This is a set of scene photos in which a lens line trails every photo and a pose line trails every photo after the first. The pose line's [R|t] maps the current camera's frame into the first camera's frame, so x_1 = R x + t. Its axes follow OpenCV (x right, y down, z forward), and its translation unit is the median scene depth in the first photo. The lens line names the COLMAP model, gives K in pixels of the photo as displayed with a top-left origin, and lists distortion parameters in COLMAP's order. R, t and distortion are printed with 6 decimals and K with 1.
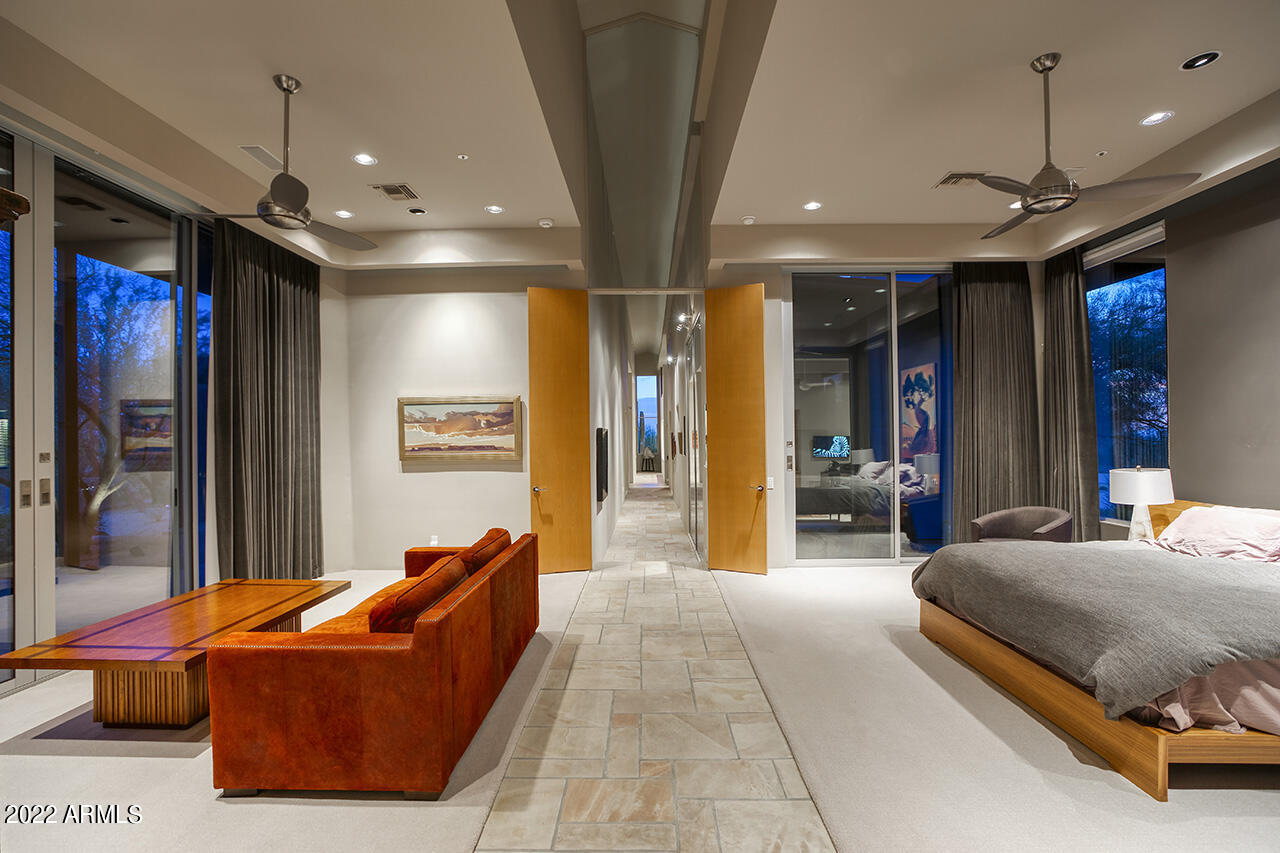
lens RADIAL K [[596.7, 0, 617.1], [0, 596.7, 438.4], [0, 0, 1]] dist [-0.057740, 0.000304]
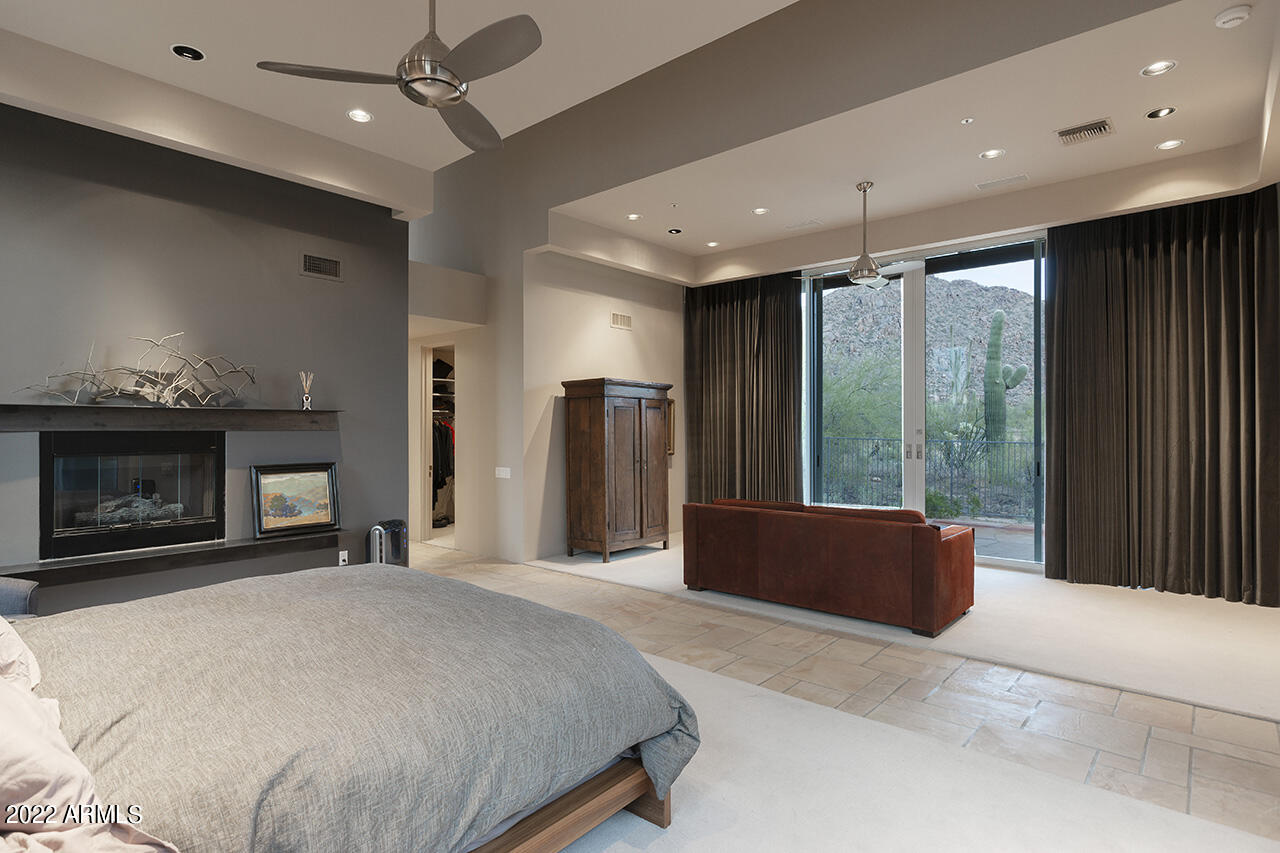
lens RADIAL K [[681.8, 0, 640.0], [0, 681.8, 426.5], [0, 0, 1]] dist [0.000518, 0.000205]
pose [[-0.628223, 0.007690, -0.777995, 1.135701], [0.008427, 0.999960, 0.003080, 0.001365], [0.777988, -0.004622, -0.628262, 1.567284]]
